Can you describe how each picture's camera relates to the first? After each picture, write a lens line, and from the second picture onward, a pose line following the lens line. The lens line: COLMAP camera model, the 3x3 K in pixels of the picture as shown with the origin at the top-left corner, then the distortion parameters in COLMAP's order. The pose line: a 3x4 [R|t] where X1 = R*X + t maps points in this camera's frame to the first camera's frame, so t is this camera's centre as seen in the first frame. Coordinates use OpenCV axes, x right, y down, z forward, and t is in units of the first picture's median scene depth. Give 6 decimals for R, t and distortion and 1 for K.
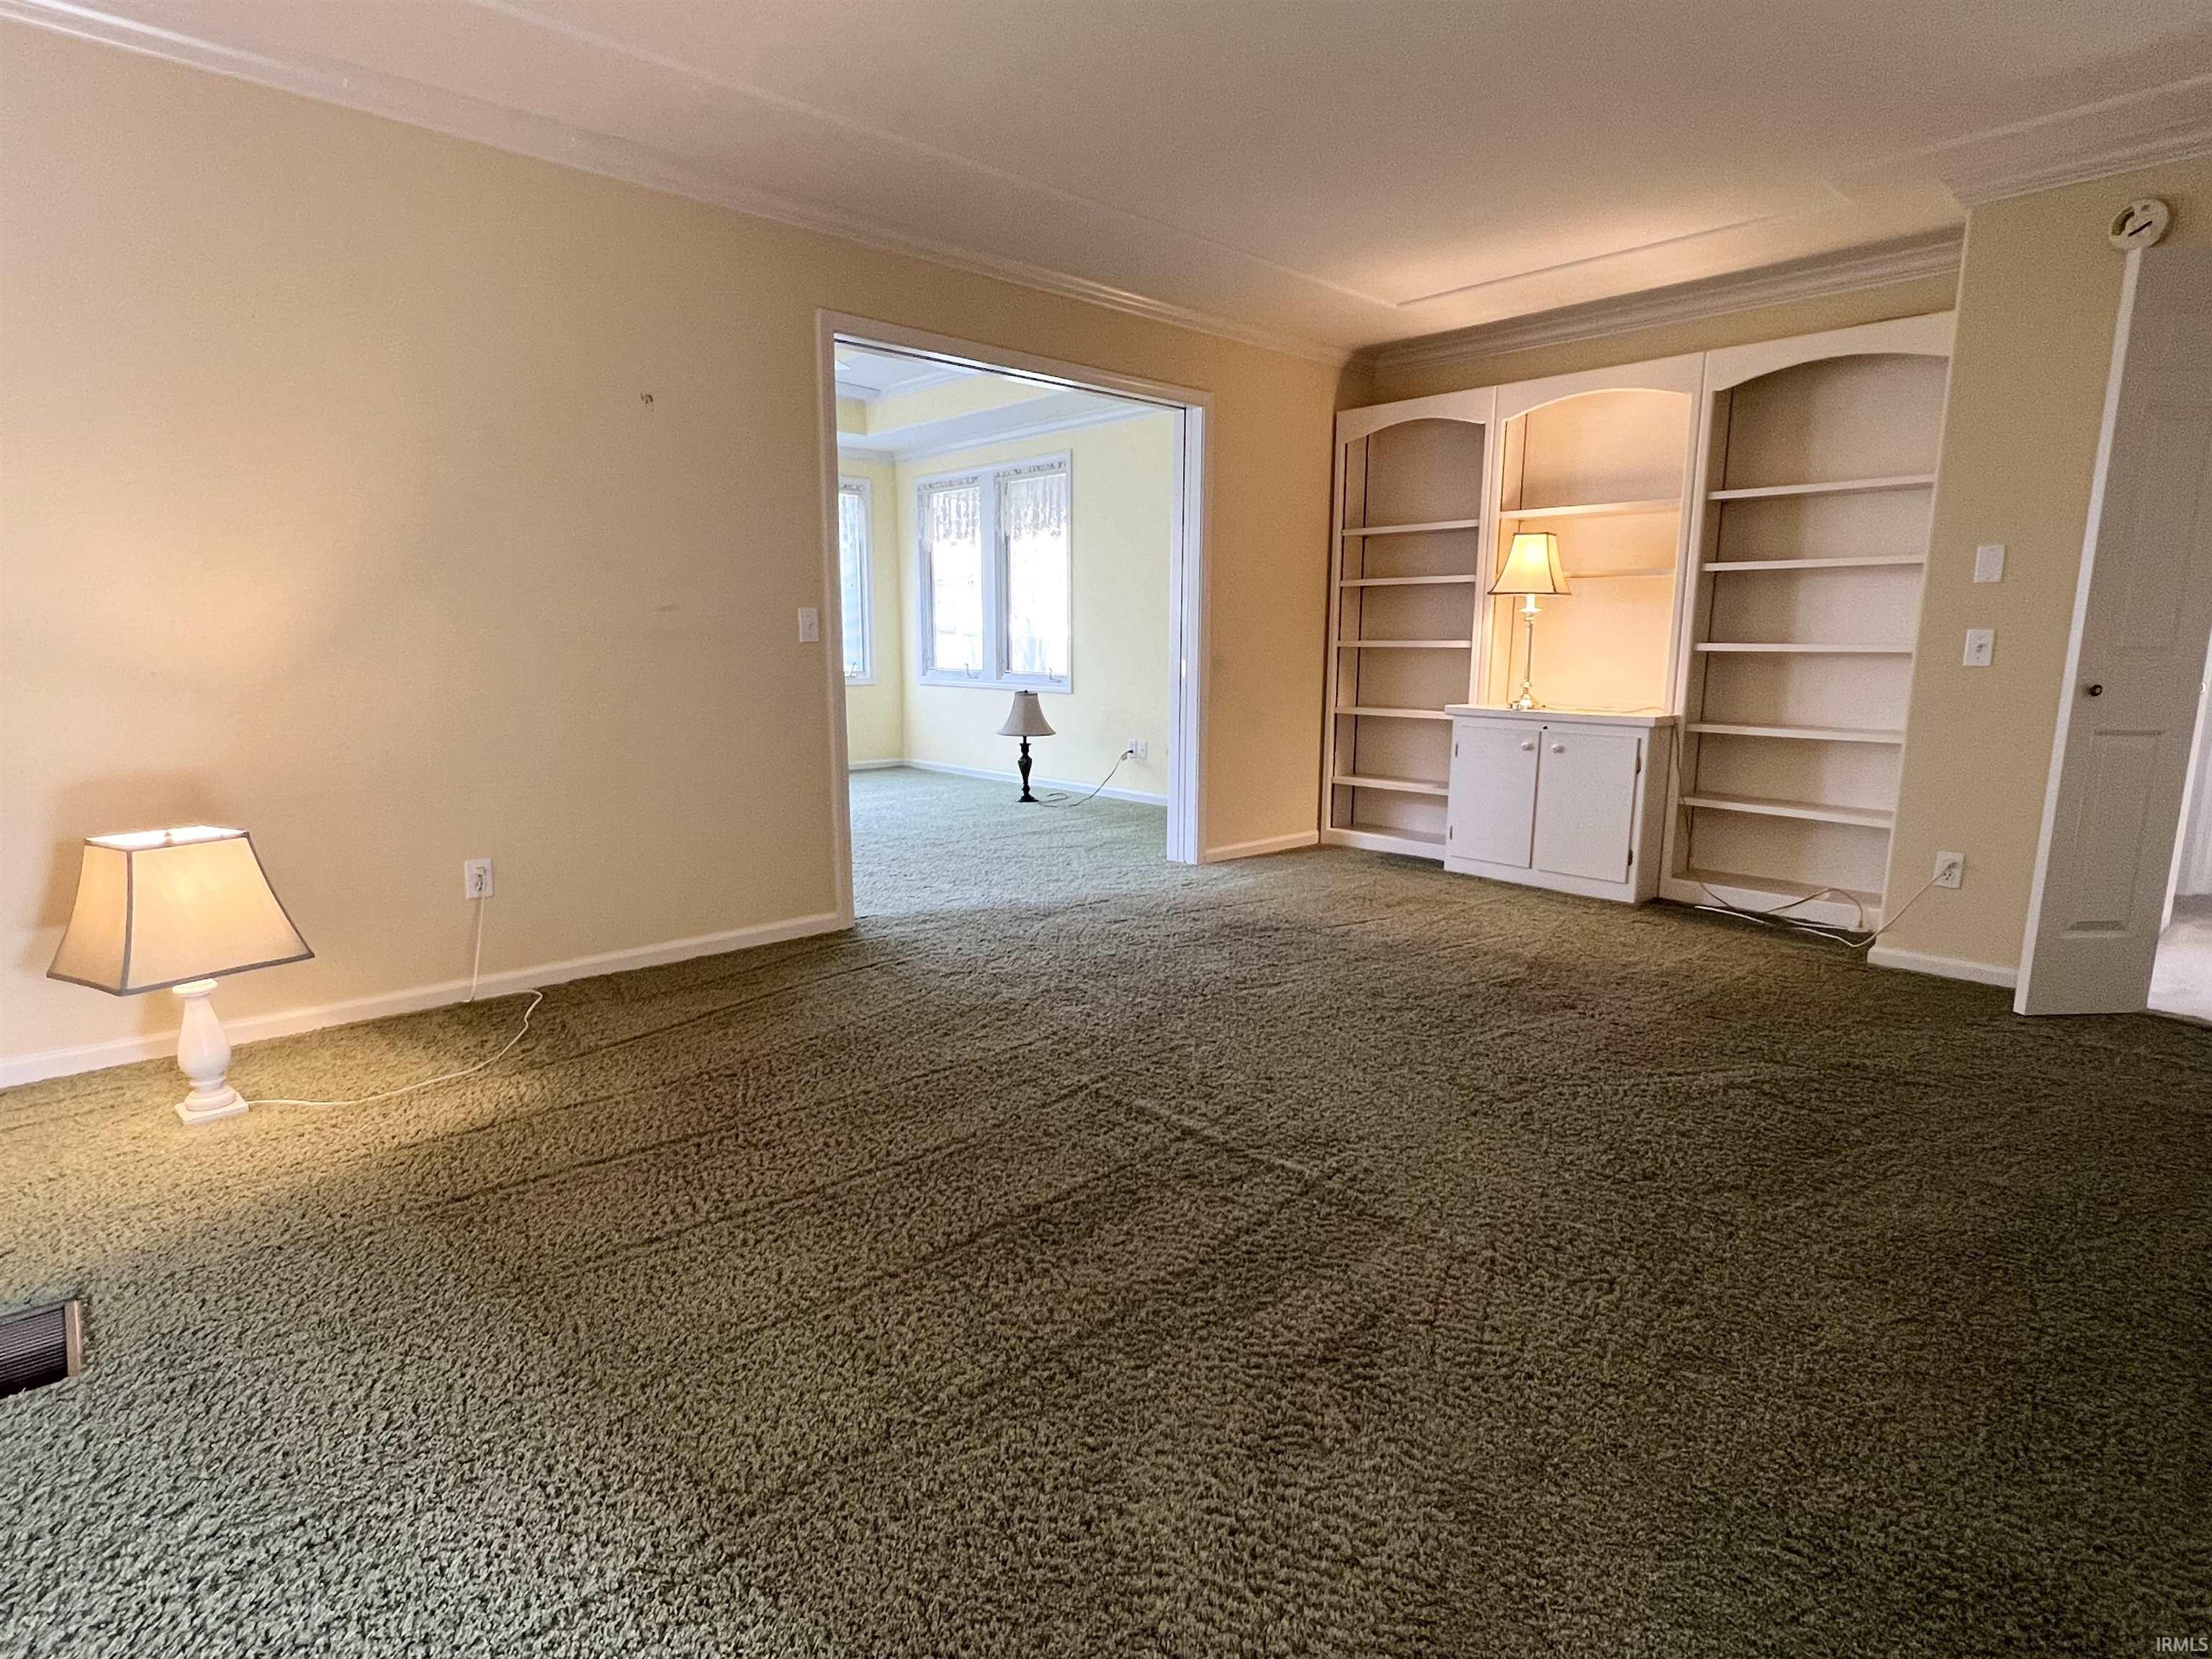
lens RADIAL K [[1149.9, 0, 1109.6], [0, 1149.9, 837.2], [0, 0, 1]] dist [0.000169, -0.000679]
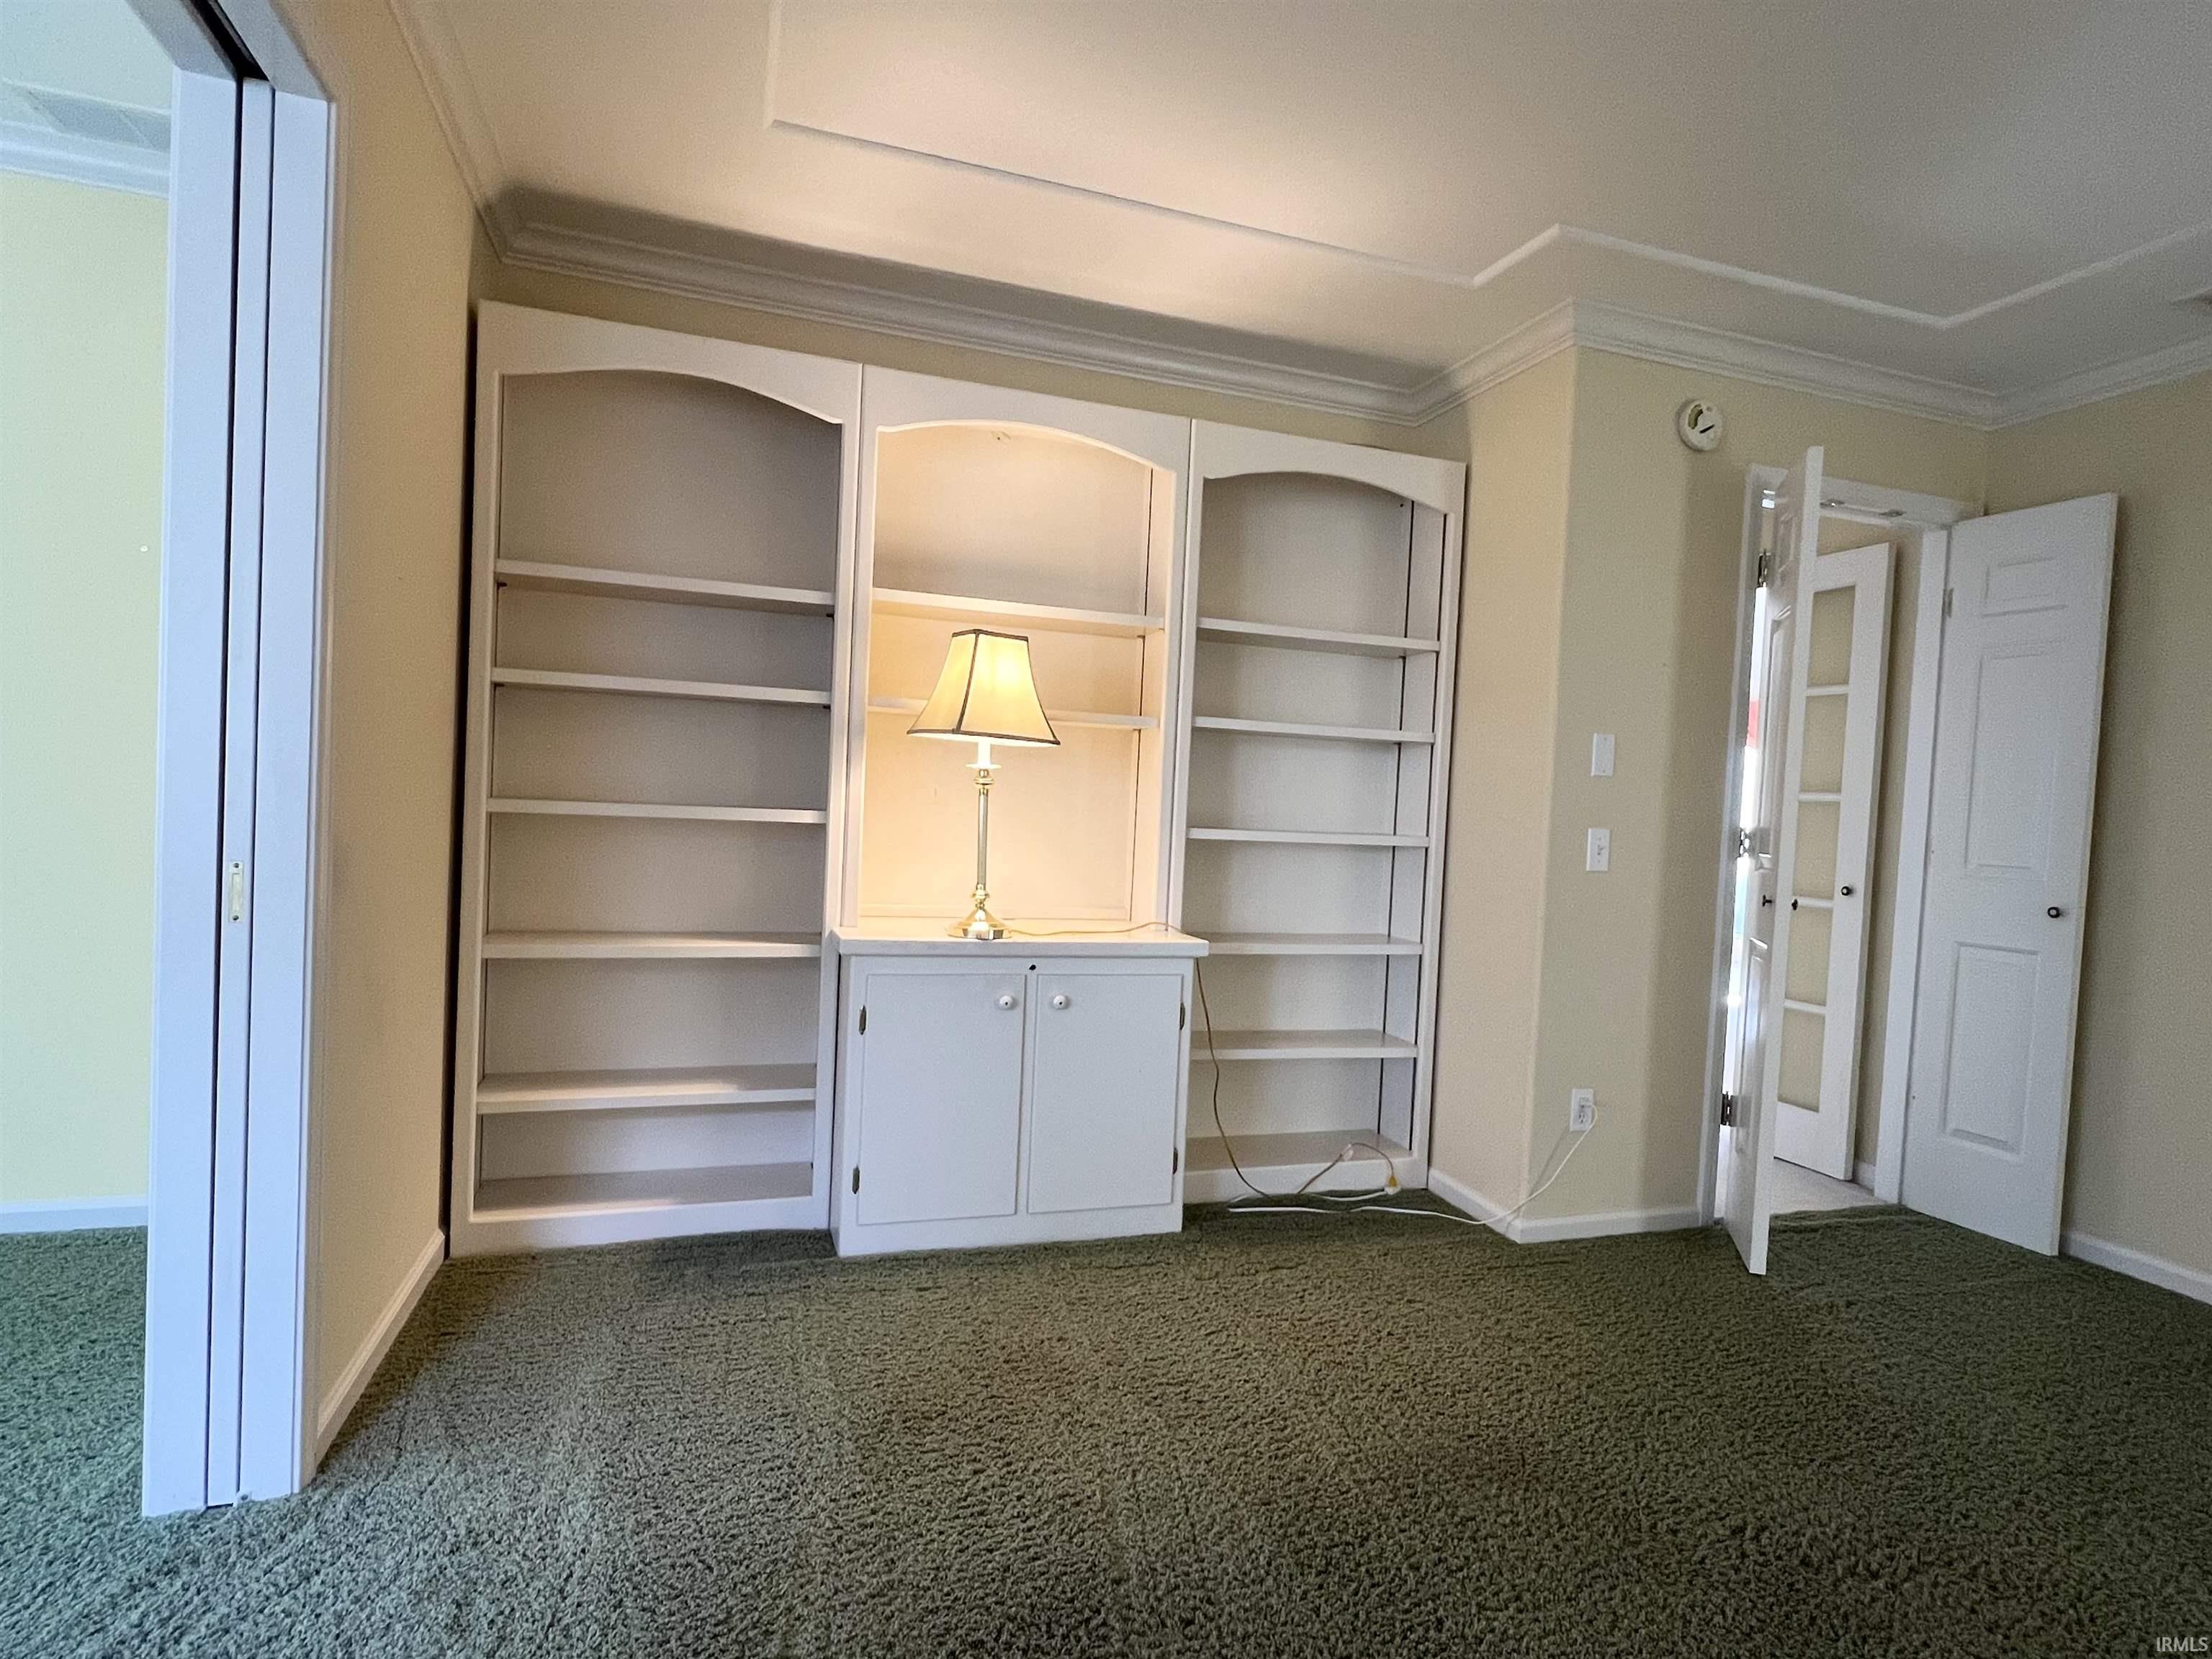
lens RADIAL K [[1149.9, 0, 1109.6], [0, 1149.9, 837.2], [0, 0, 1]] dist [0.000169, -0.000679]
pose [[0.408208, -0.020331, 0.912663, -0.123474], [0.111083, 0.993429, -0.027554, -0.127887], [-0.906105, 0.112629, 0.407784, 0.653845]]
